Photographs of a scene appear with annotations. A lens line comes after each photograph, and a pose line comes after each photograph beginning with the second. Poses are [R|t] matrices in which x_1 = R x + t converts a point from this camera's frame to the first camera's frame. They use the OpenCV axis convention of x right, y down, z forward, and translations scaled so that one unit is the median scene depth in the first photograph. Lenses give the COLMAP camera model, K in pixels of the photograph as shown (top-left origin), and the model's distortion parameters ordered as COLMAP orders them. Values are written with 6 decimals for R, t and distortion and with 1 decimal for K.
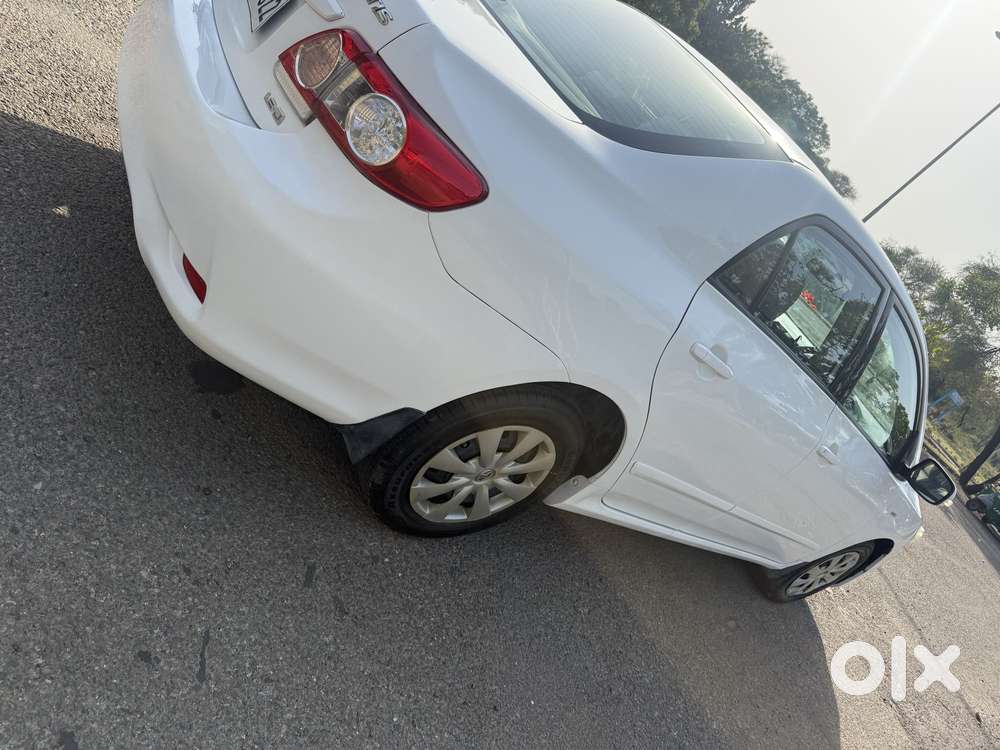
lens RADIAL K [[806.3, 0, 500.0], [0, 806.3, 375.3], [0, 0, 1]] dist [0.014684, -0.011214]
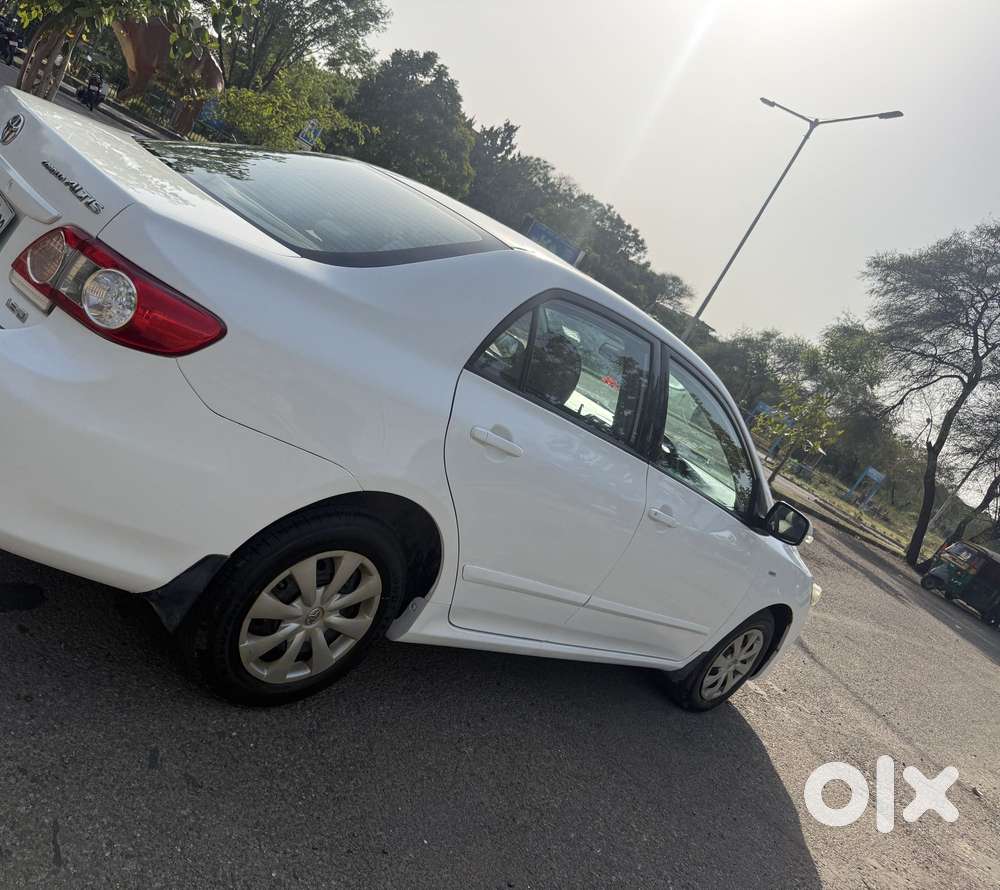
lens RADIAL K [[1114.7, 0, 500.7], [0, 1114.7, 444.1], [0, 0, 1]] dist [0.050022, -0.072890]
pose [[0.957925, -0.265466, 0.109119, 0.109133], [0.282375, 0.939767, -0.192618, 0.258144], [-0.051413, 0.215326, 0.975188, -0.388513]]
